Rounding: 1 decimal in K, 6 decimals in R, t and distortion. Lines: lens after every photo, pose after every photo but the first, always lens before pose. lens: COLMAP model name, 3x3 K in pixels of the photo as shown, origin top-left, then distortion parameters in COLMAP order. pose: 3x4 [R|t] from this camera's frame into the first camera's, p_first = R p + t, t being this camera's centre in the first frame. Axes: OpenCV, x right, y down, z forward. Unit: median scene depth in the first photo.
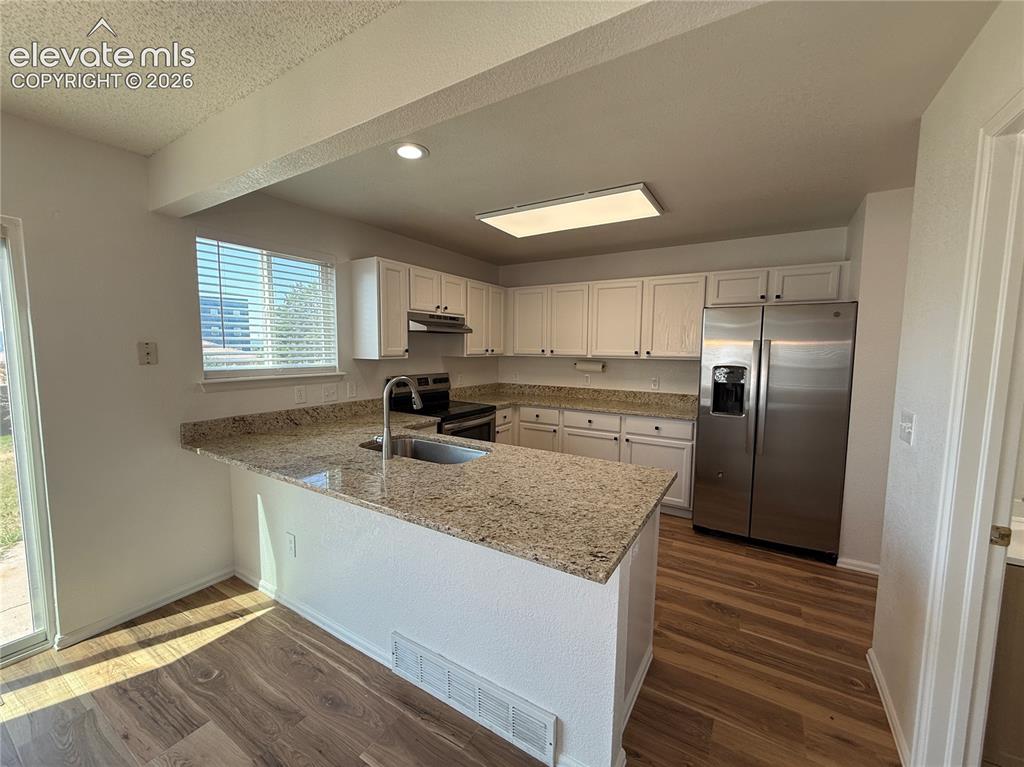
lens RADIAL K [[407.5, 0, 509.2], [0, 407.5, 382.4], [0, 0, 1]] dist [-0.001279, -0.000012]
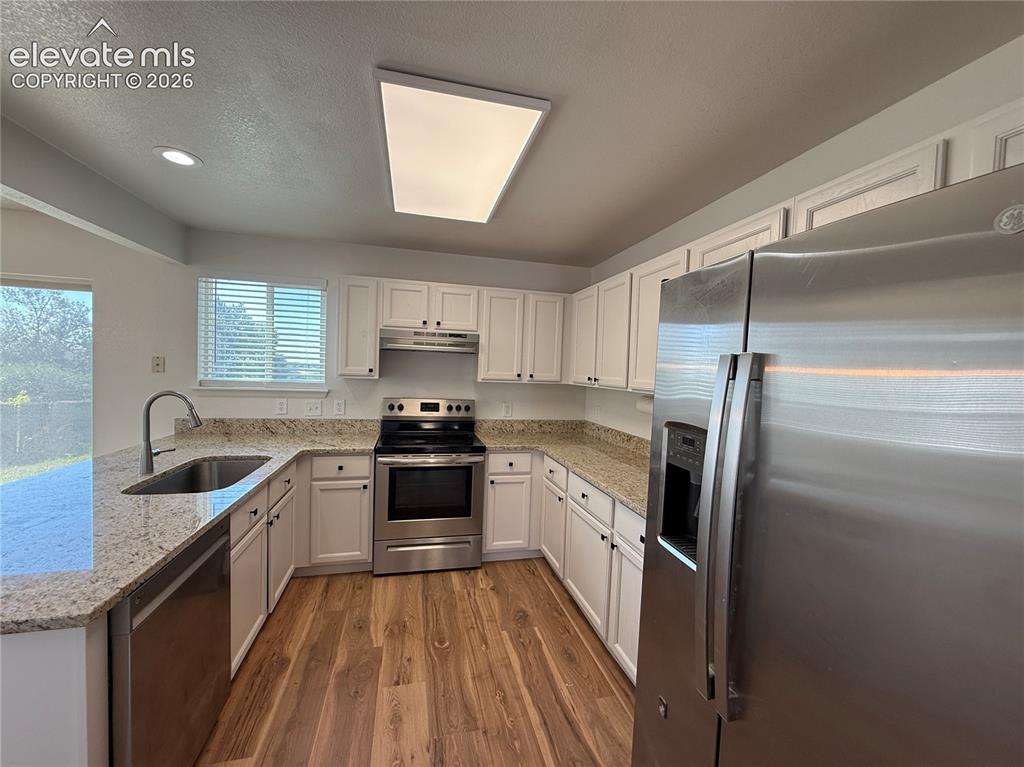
lens RADIAL K [[405.0, 0, 507.7], [0, 405.0, 377.6], [0, 0, 1]] dist [0.010952, -0.000018]
pose [[0.708998, 0.027383, -0.704678, 0.537350], [-0.090115, 0.994572, -0.052020, -0.035249], [0.699429, 0.100384, 0.707617, 0.490954]]
